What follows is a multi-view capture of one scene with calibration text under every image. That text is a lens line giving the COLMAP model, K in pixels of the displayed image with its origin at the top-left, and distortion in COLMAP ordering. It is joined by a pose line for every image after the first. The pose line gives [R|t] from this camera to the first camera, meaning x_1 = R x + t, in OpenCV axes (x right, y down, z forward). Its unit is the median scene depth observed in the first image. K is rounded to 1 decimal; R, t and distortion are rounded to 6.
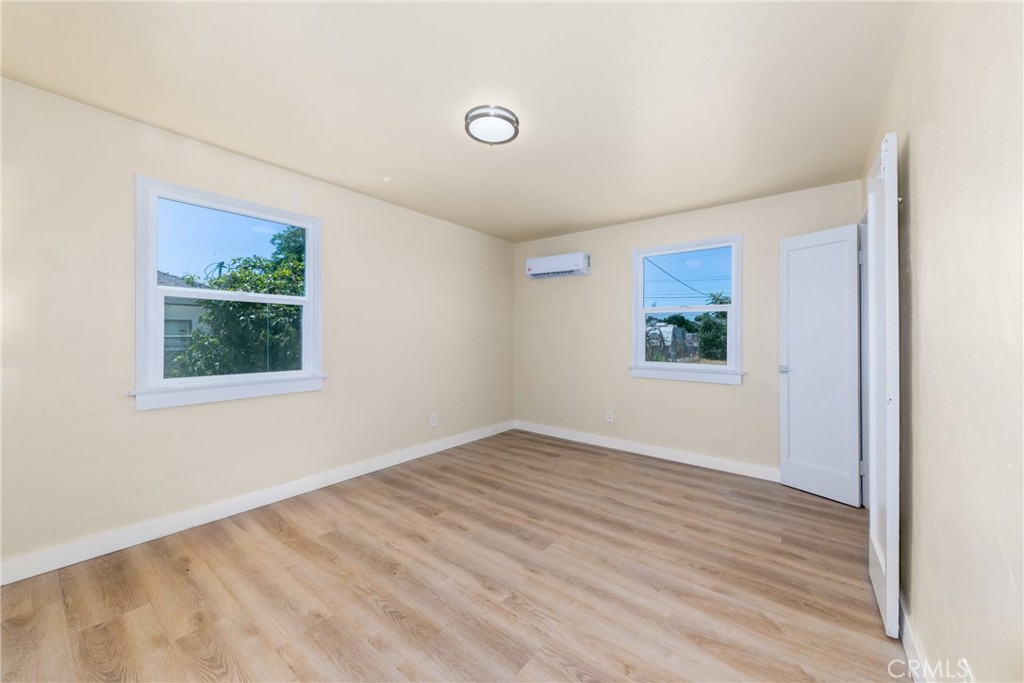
lens RADIAL K [[367.4, 0, 512.0], [0, 367.4, 341.5], [0, 0, 1]] dist [0.000403, -0.000382]
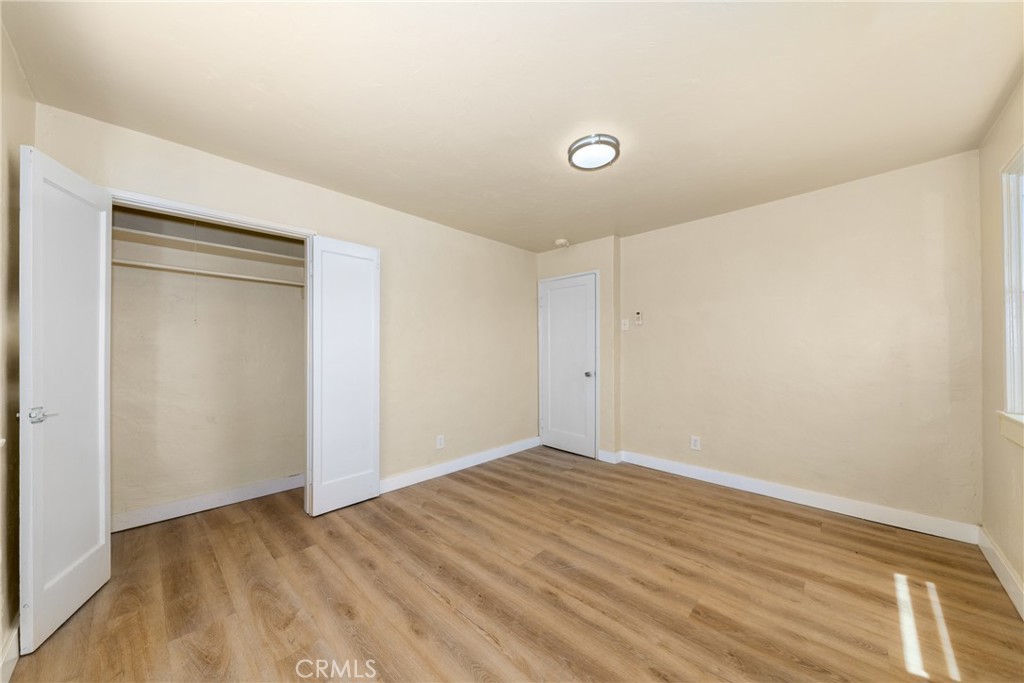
lens RADIAL K [[367.4, 0, 512.0], [0, 367.4, 341.5], [0, 0, 1]] dist [0.000403, -0.000382]
pose [[-0.997330, -0.001480, 0.073014, 0.101966], [-0.001648, 0.999996, -0.002234, -0.031628], [-0.073011, -0.002348, -0.997328, 2.088496]]
